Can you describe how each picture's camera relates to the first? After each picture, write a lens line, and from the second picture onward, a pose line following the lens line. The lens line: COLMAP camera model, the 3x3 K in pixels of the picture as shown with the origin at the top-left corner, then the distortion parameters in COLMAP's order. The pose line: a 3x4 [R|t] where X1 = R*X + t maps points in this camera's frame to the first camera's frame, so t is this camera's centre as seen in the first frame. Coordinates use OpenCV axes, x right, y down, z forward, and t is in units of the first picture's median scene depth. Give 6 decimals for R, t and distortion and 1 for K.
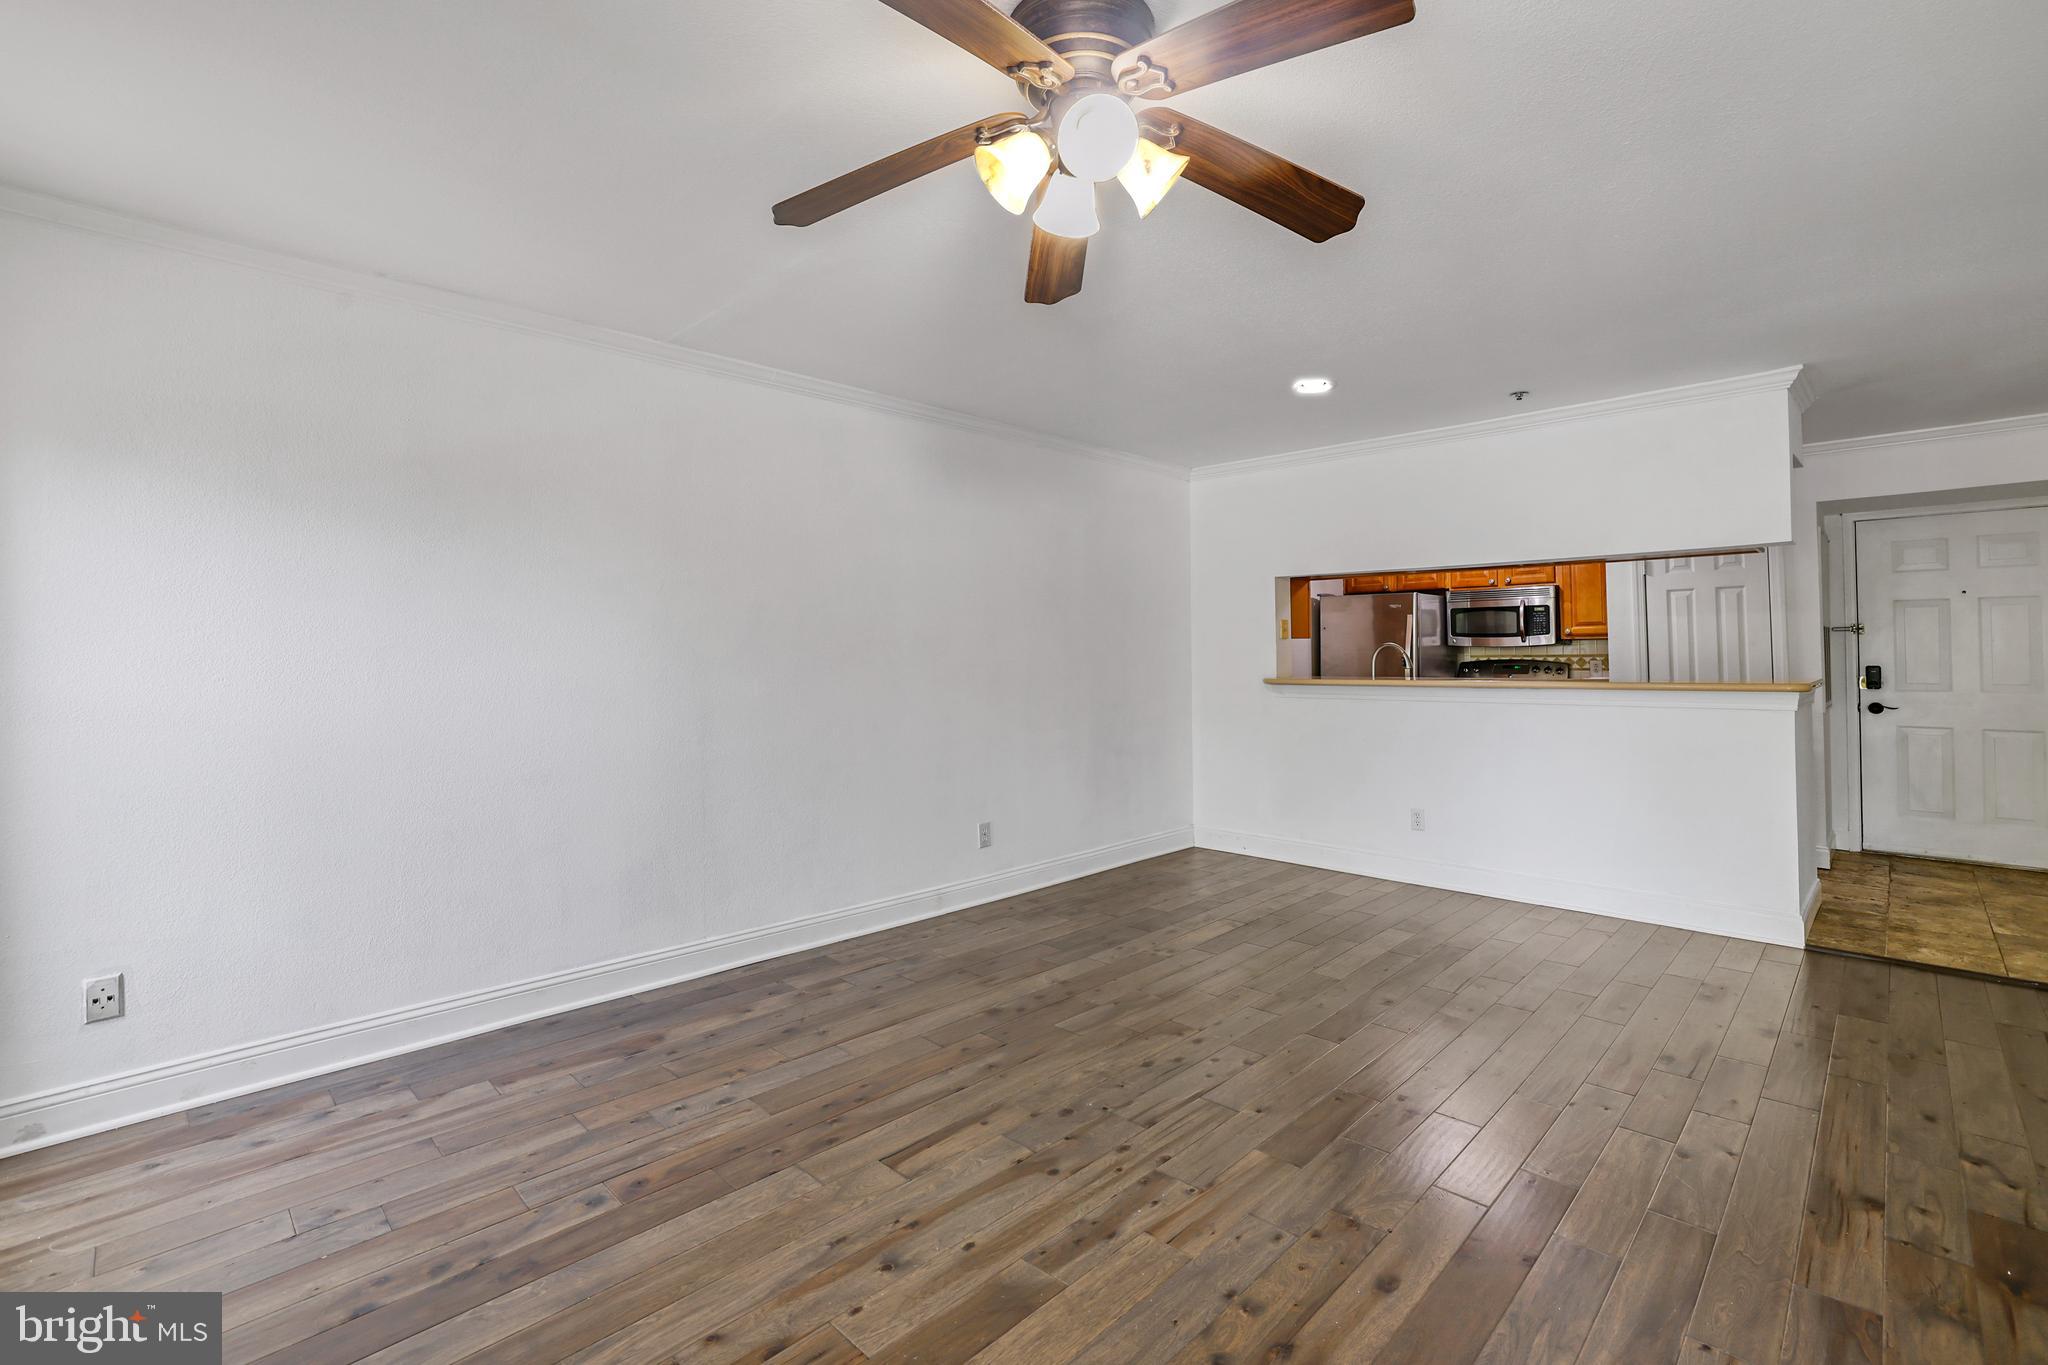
lens RADIAL K [[901.5, 0, 1028.7], [0, 901.5, 641.1], [0, 0, 1]] dist [-0.045668, 0.016348]
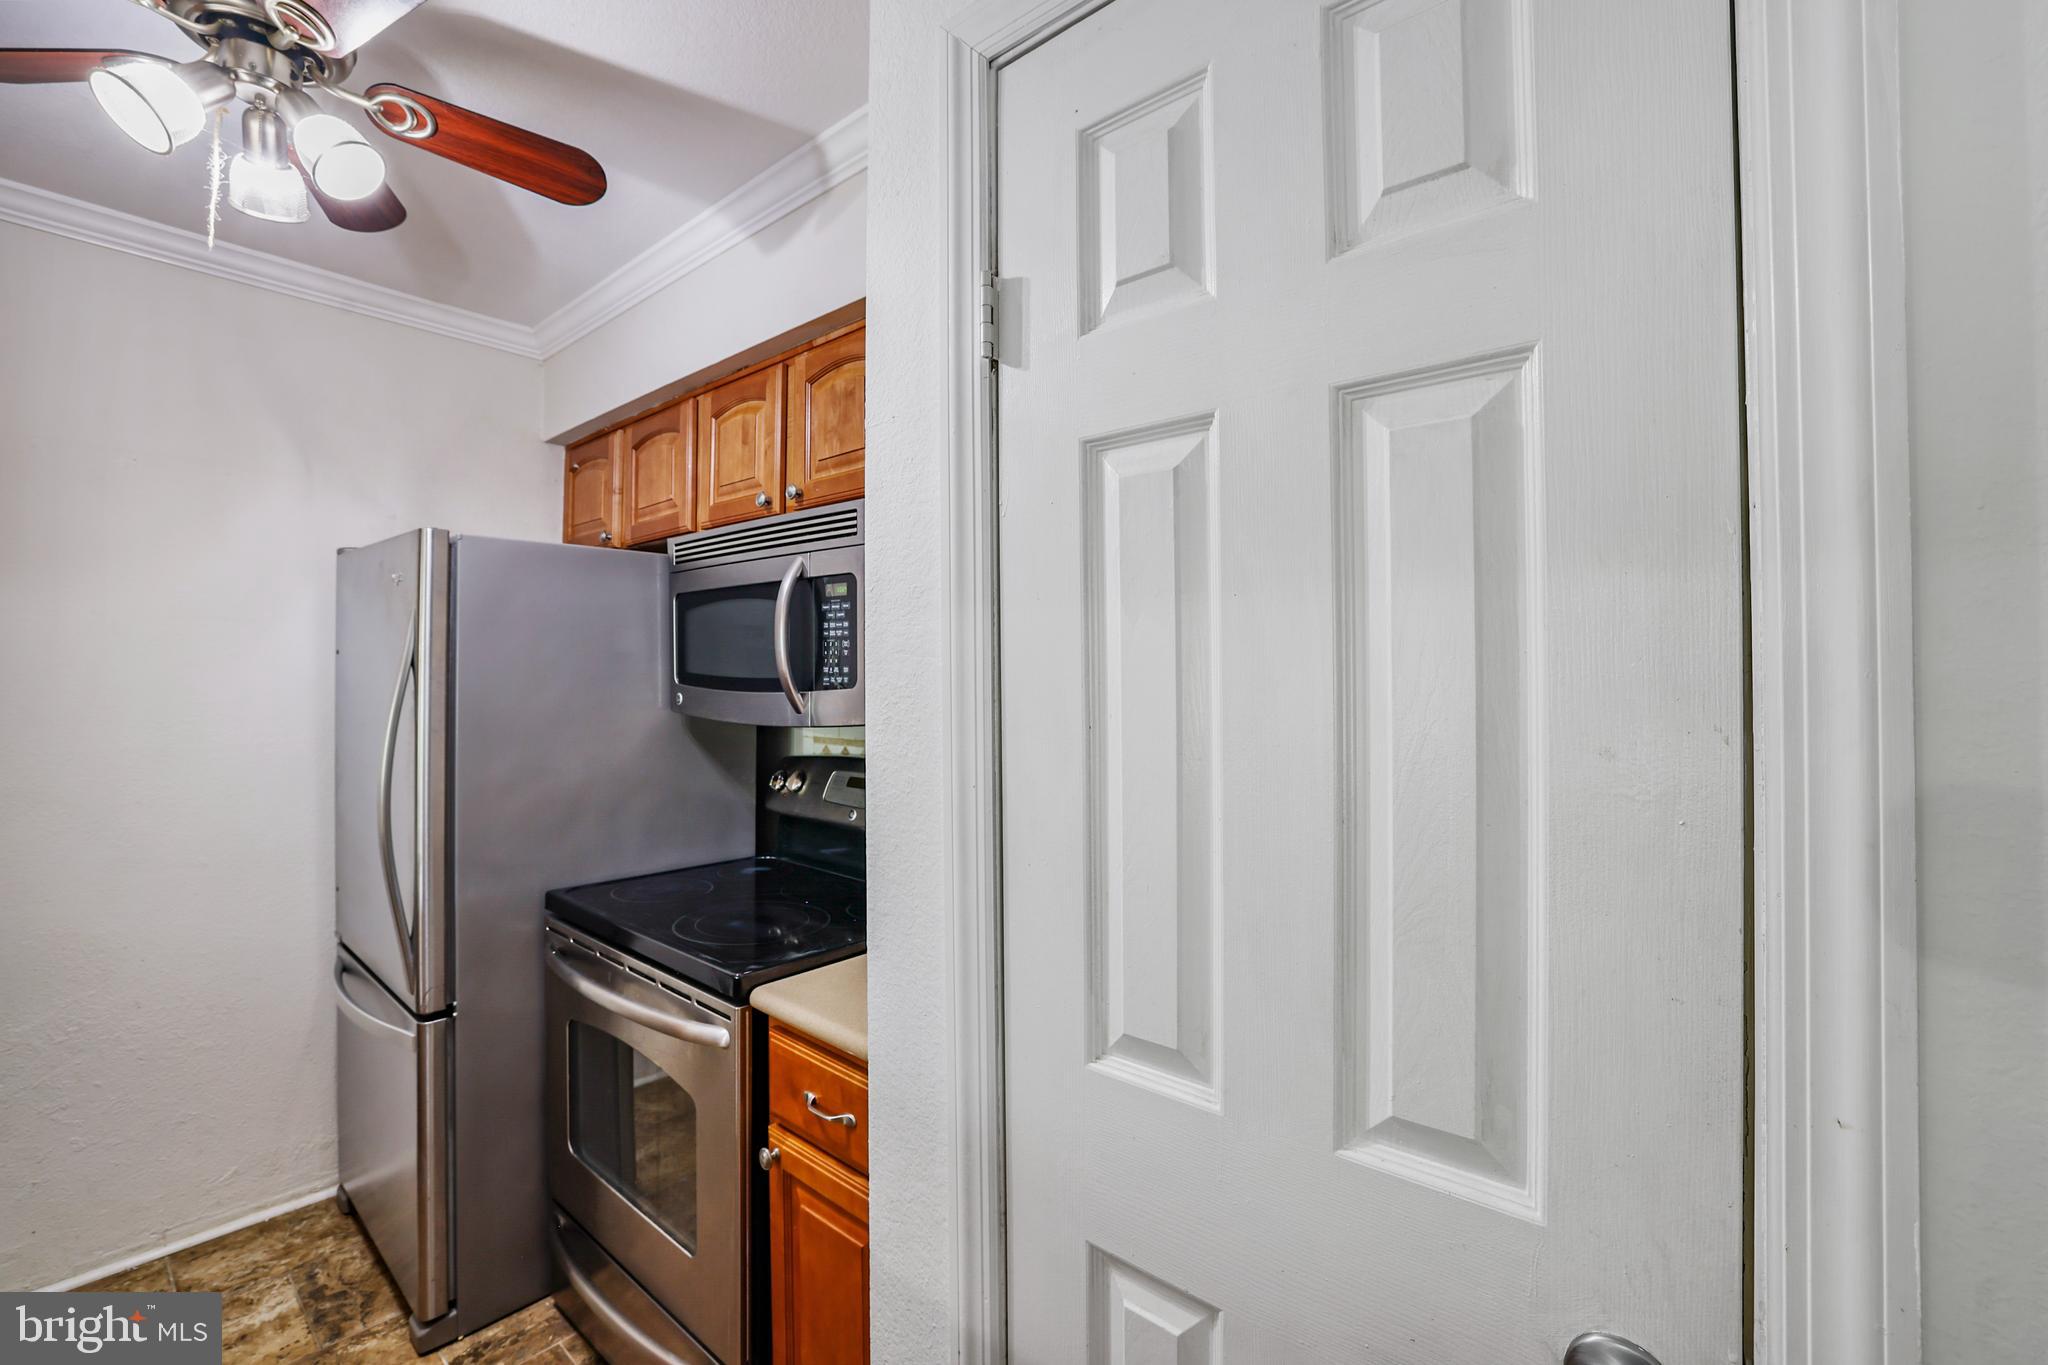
lens RADIAL K [[877.5, 0, 1014.2], [0, 877.5, 666.4], [0, 0, 1]] dist [-0.042071, 0.014900]
pose [[0.998002, 0.011420, 0.062139, 1.056648], [-0.012240, 0.999843, 0.012828, -0.029527], [-0.061982, -0.013563, 0.997985, 1.274098]]
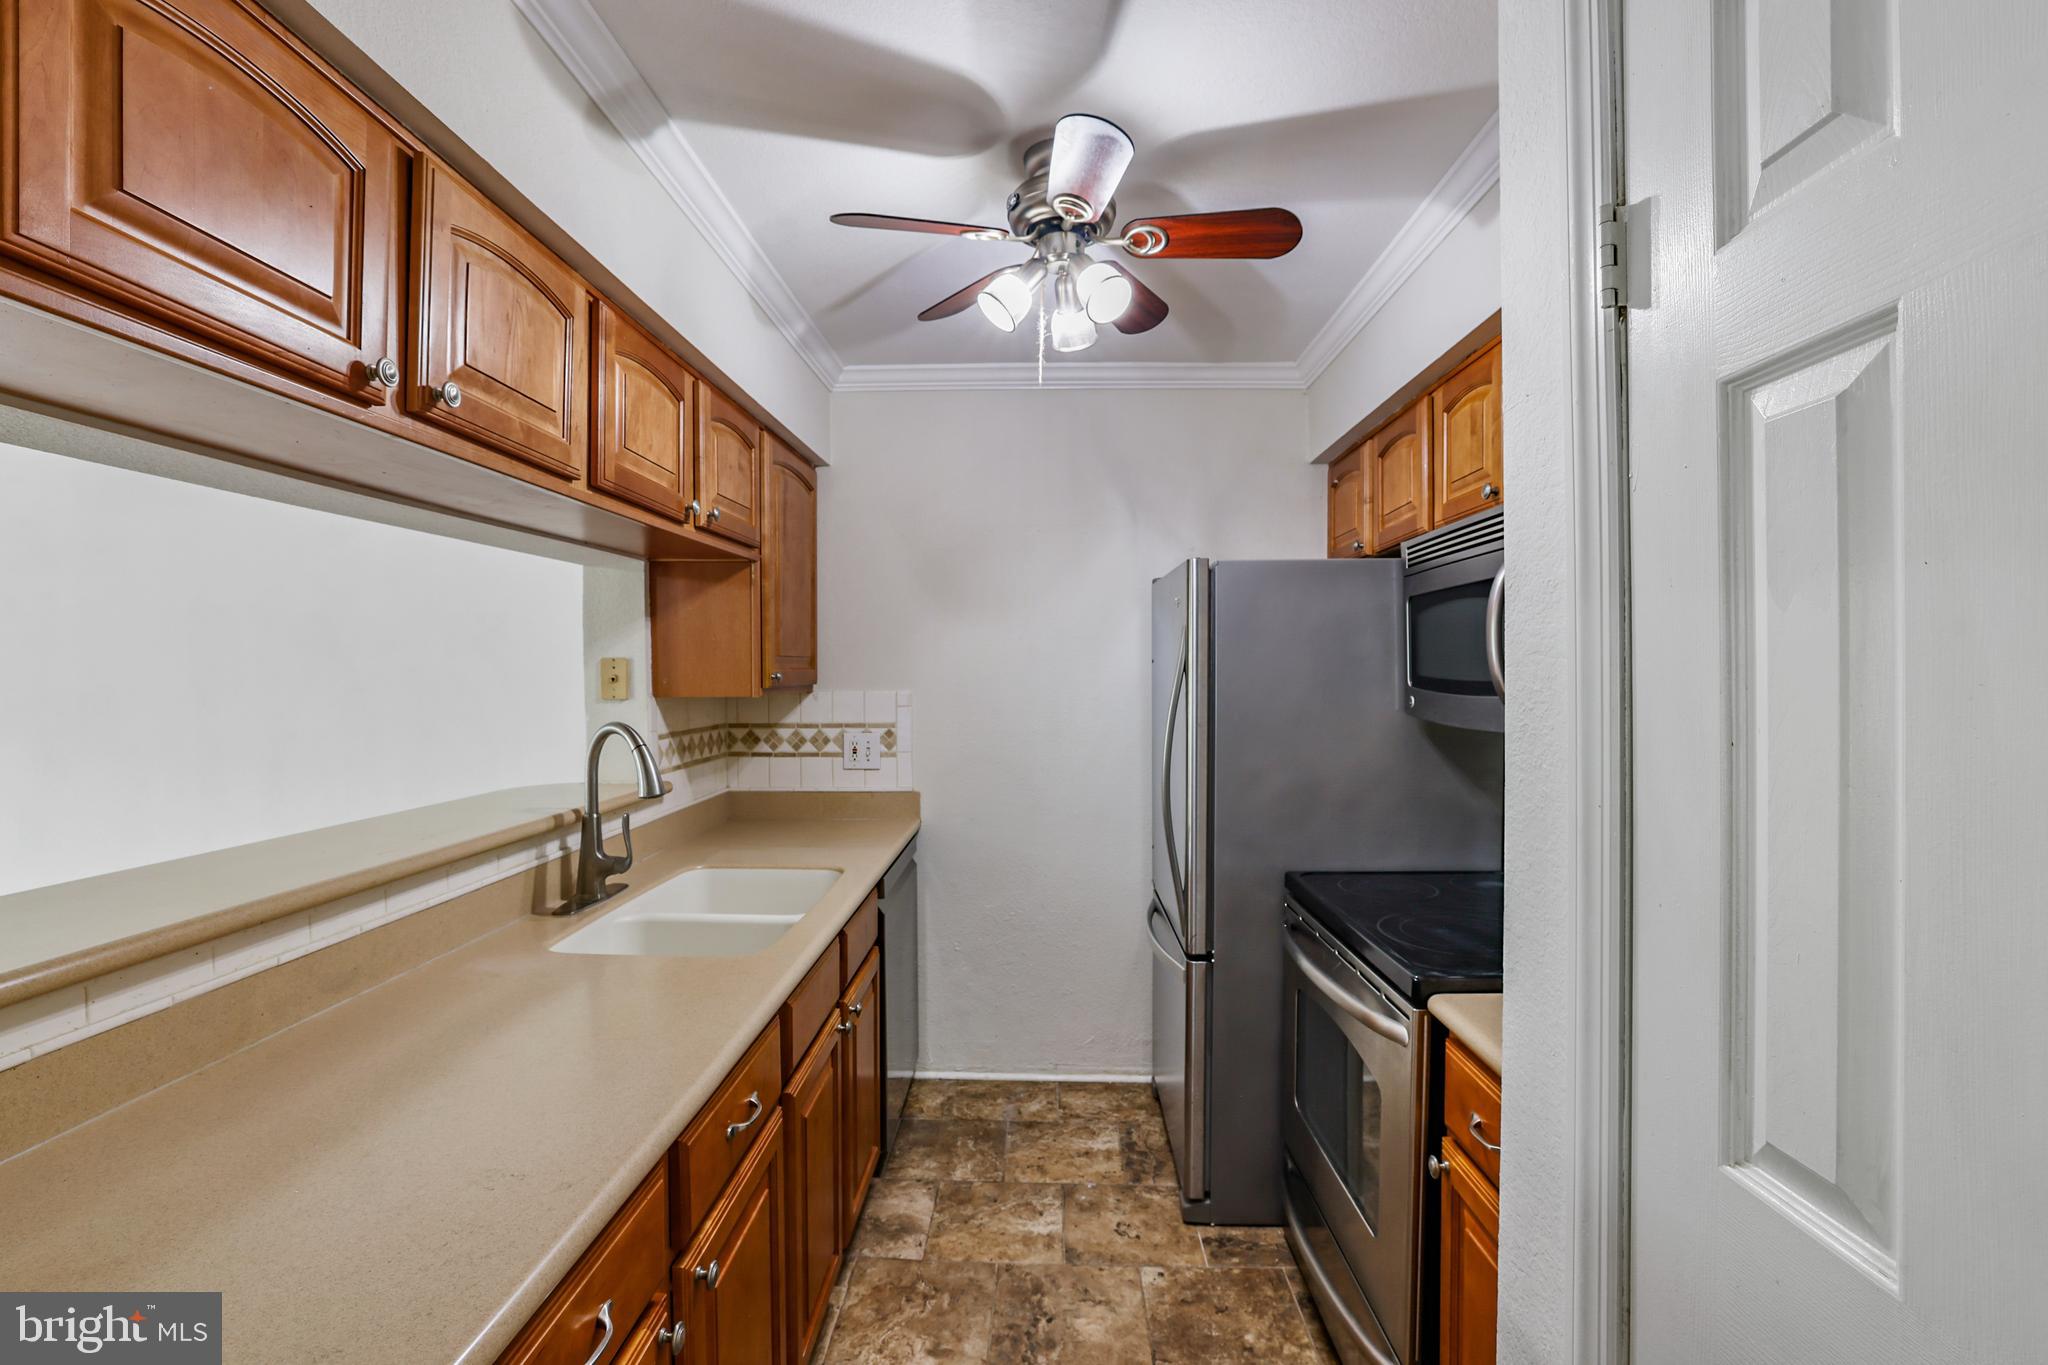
lens RADIAL K [[900.6, 0, 1009.0], [0, 900.6, 690.3], [0, 0, 1]] dist [-0.048364, 0.016801]
pose [[0.674899, 0.017207, -0.737709, 1.125259], [0.013867, 0.999256, 0.035994, -0.030740], [0.737780, -0.034522, 0.674158, 1.269044]]
